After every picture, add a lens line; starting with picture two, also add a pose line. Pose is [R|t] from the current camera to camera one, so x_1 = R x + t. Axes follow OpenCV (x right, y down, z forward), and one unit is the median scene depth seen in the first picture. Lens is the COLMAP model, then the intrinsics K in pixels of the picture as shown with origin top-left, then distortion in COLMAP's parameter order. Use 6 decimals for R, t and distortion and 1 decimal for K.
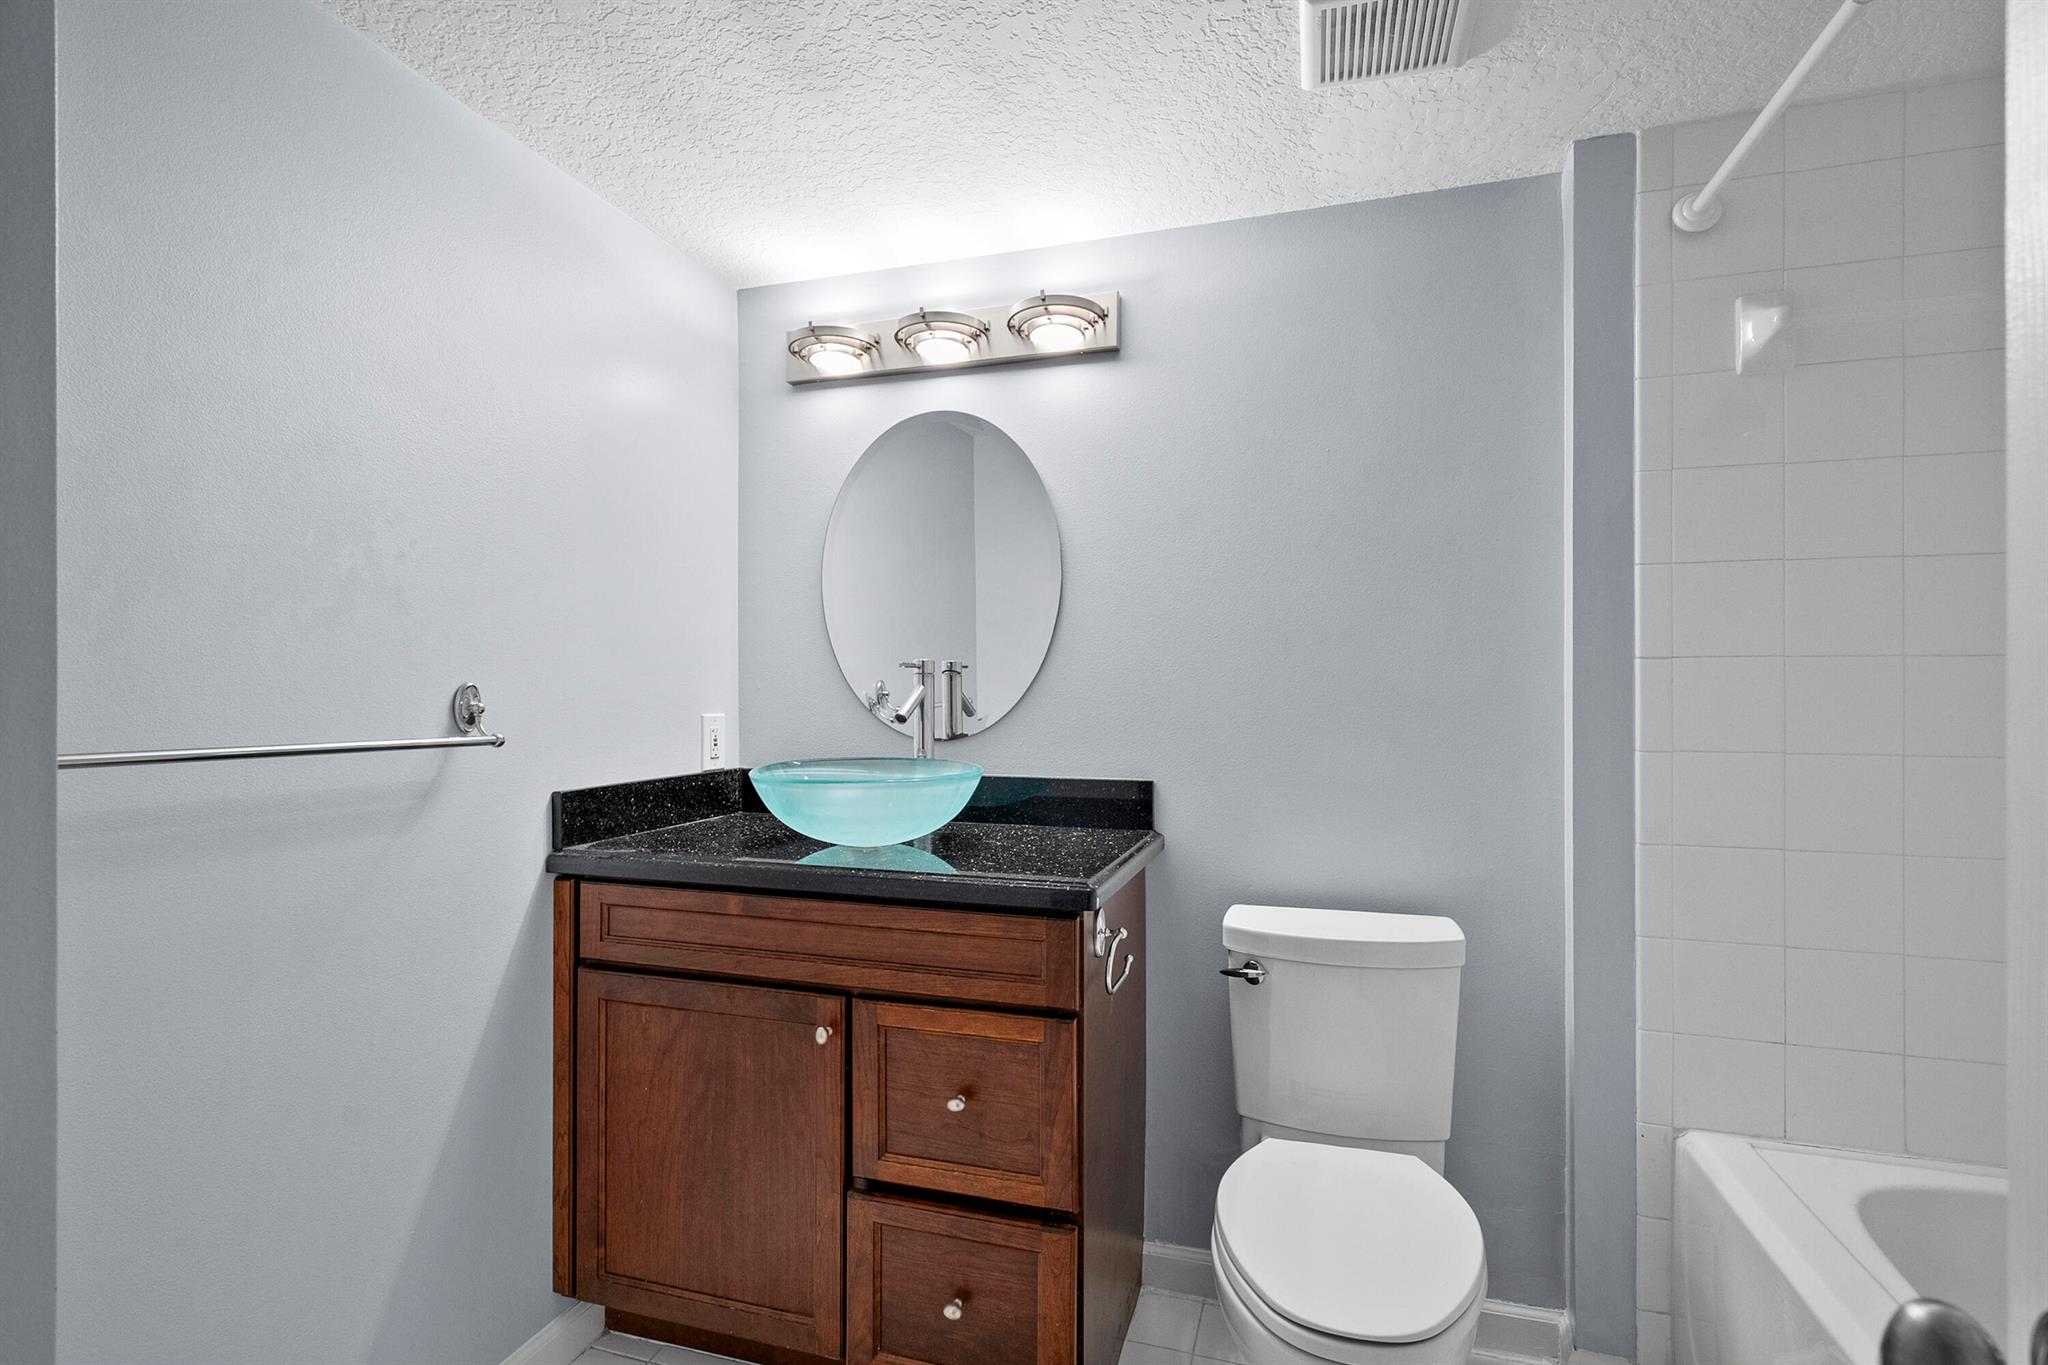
lens RADIAL K [[949.2, 0, 1024.0], [0, 949.2, 682.5], [0, 0, 1]] dist [0.000064, 0.000235]
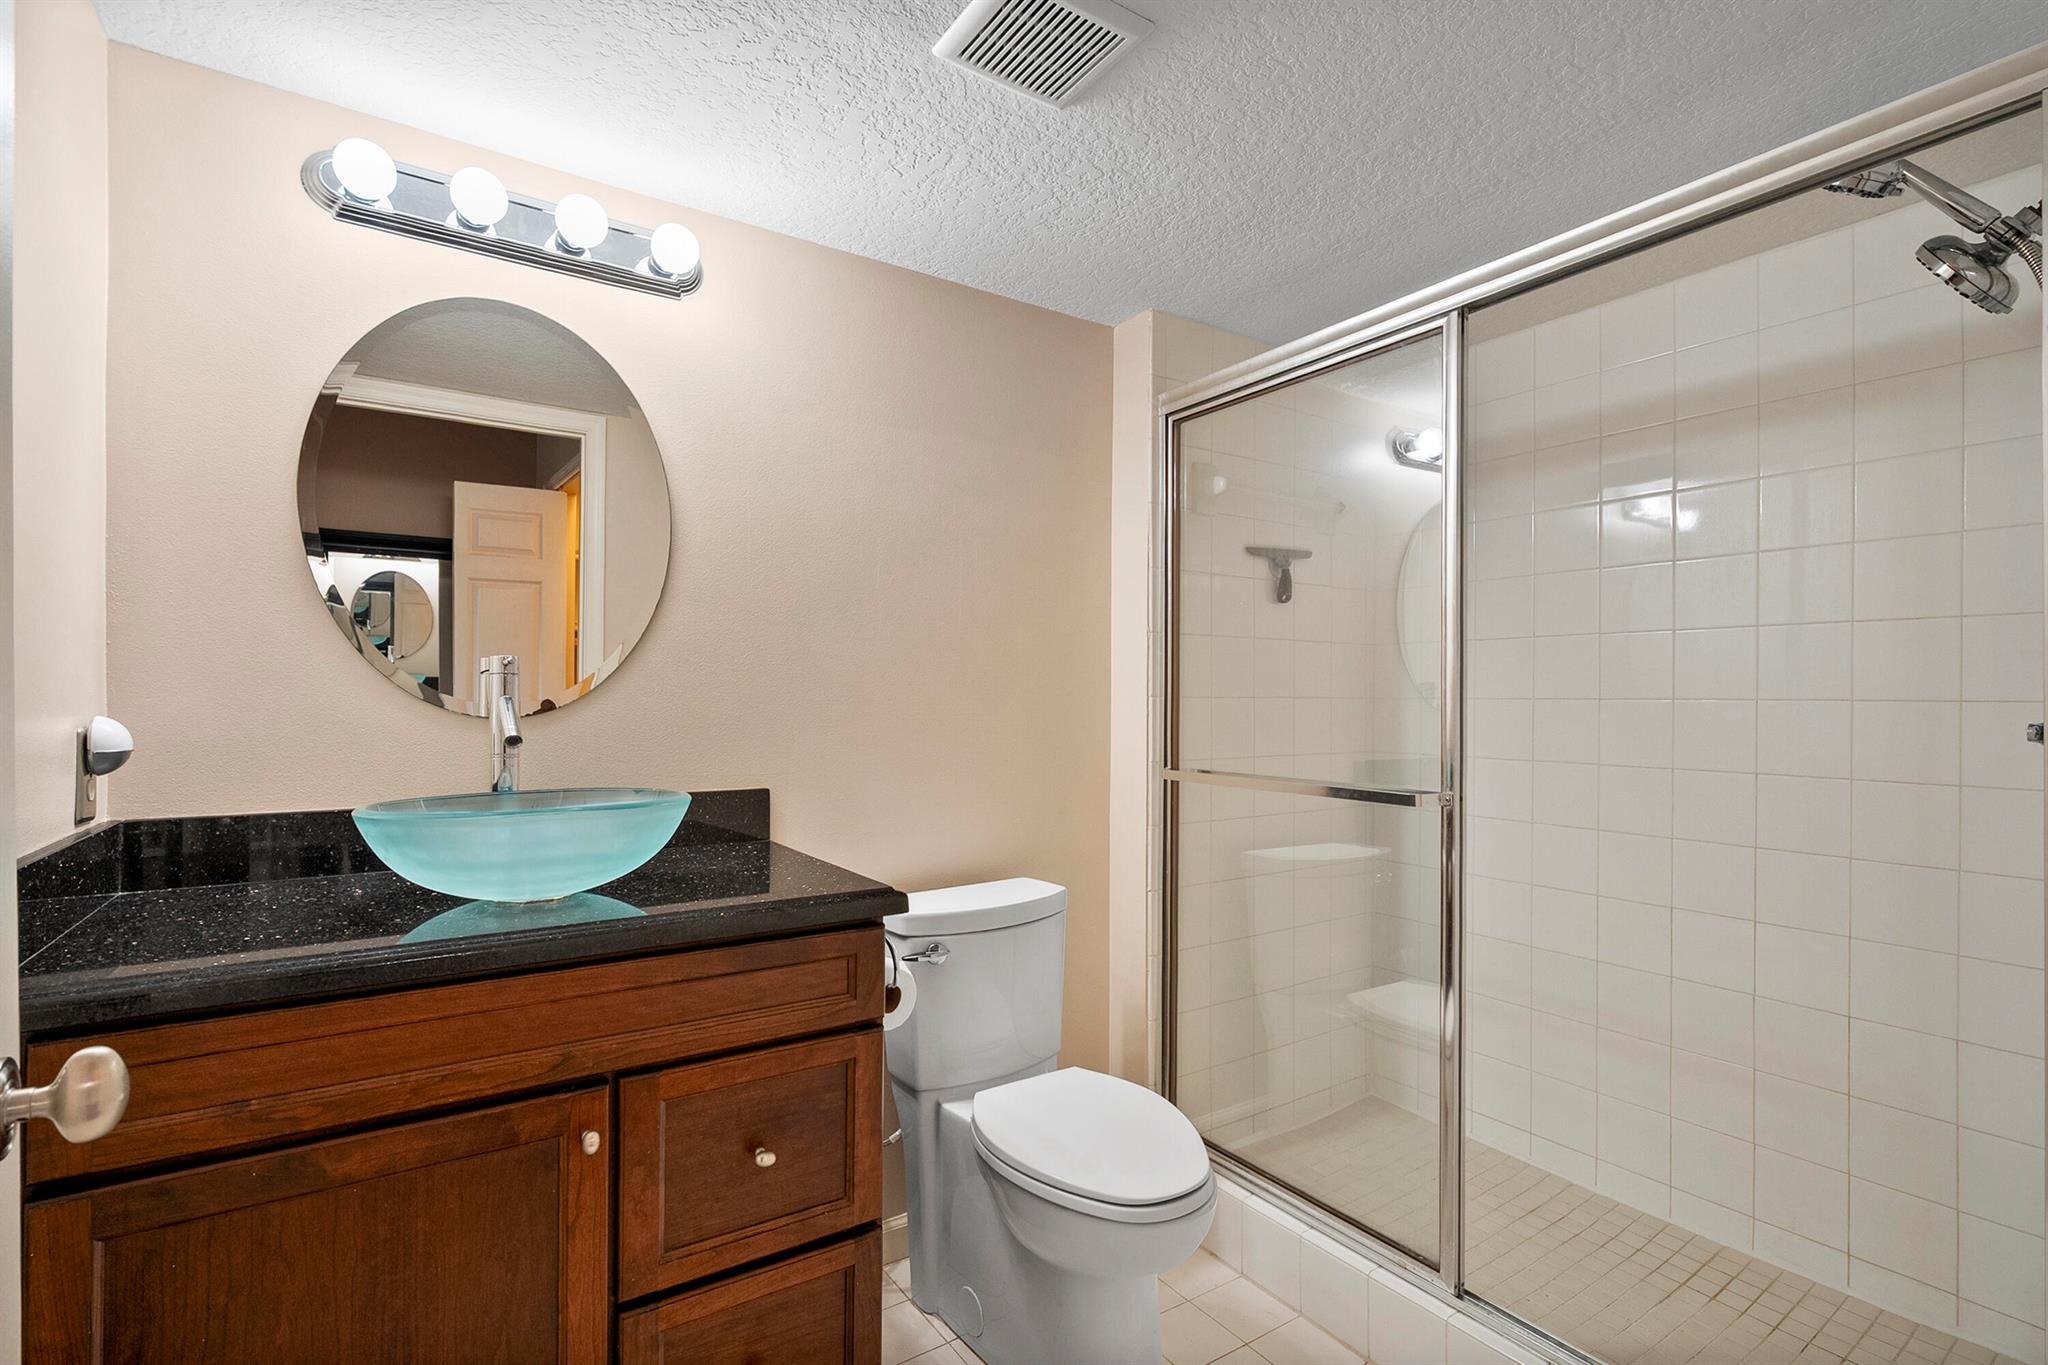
lens RADIAL K [[956.3, 0, 1024.0], [0, 956.3, 682.5], [0, 0, 1]] dist [0.000111, -0.000055]
pose [[0.634571, 0.011605, 0.772777, -0.518869], [-0.003512, 0.999920, -0.012132, 0.004747], [-0.772856, 0.004984, 0.634562, 0.197000]]
